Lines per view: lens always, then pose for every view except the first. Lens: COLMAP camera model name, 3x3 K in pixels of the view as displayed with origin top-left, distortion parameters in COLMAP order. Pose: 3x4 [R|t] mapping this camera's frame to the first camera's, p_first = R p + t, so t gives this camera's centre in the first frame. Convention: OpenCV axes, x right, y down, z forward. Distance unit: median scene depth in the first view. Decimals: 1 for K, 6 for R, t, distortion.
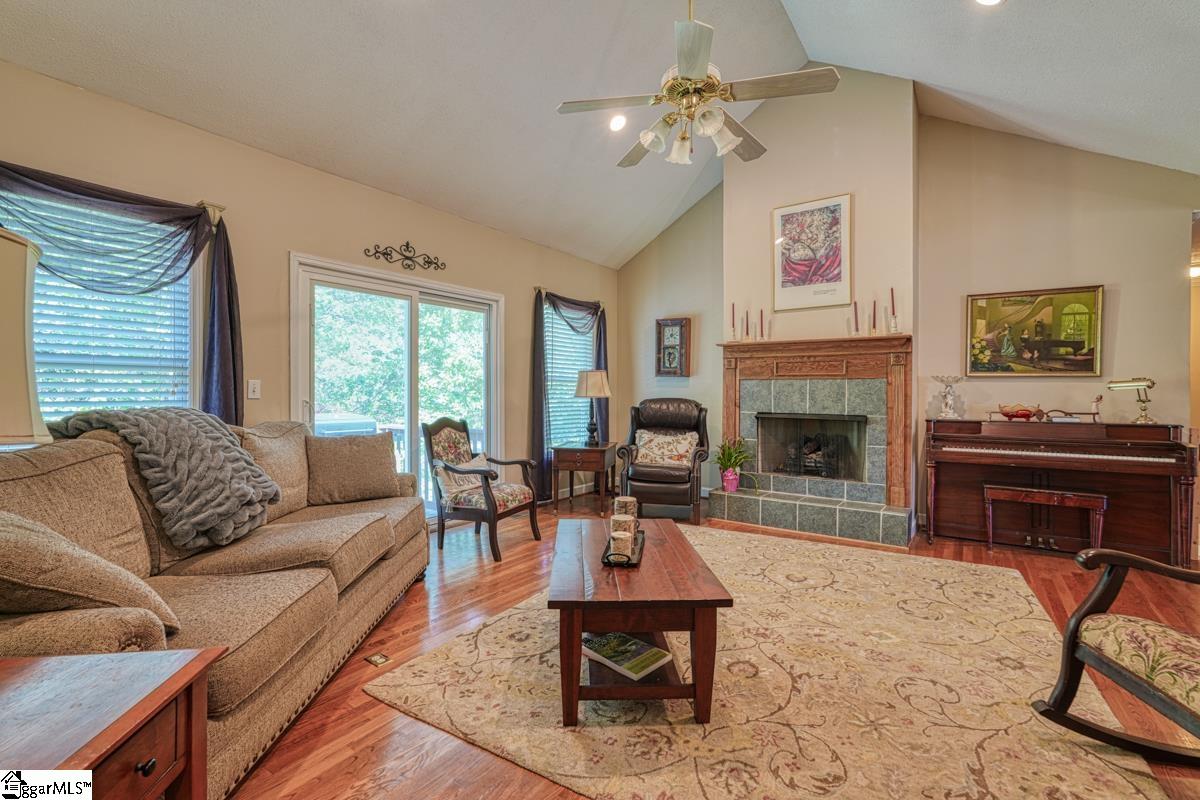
lens RADIAL K [[529.6, 0, 601.2], [0, 529.6, 394.8], [0, 0, 1]] dist [-0.003369, 0.000232]
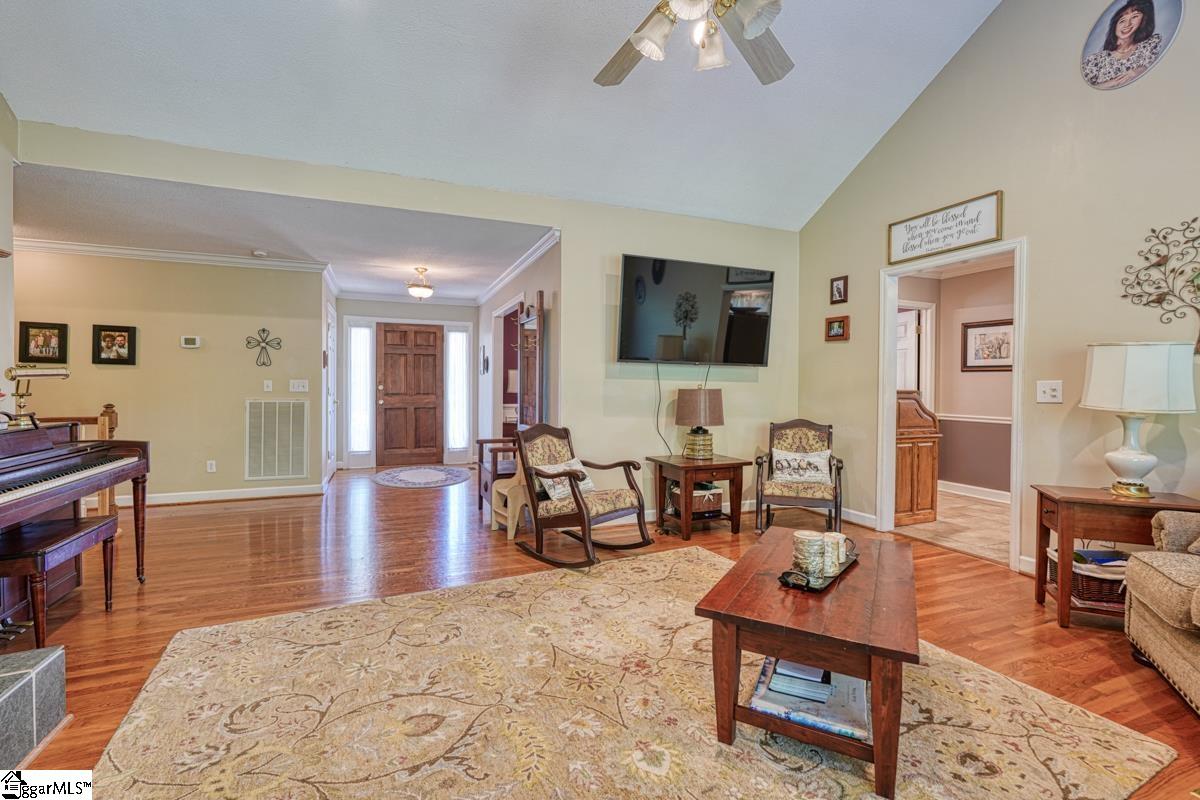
lens RADIAL K [[529.6, 0, 601.3], [0, 529.6, 394.7], [0, 0, 1]] dist [-0.003369, 0.000232]
pose [[-0.844434, -0.016647, 0.535401, -0.106623], [-0.007586, 0.999788, 0.019121, -0.011038], [-0.535606, 0.012084, -0.844382, 1.849725]]
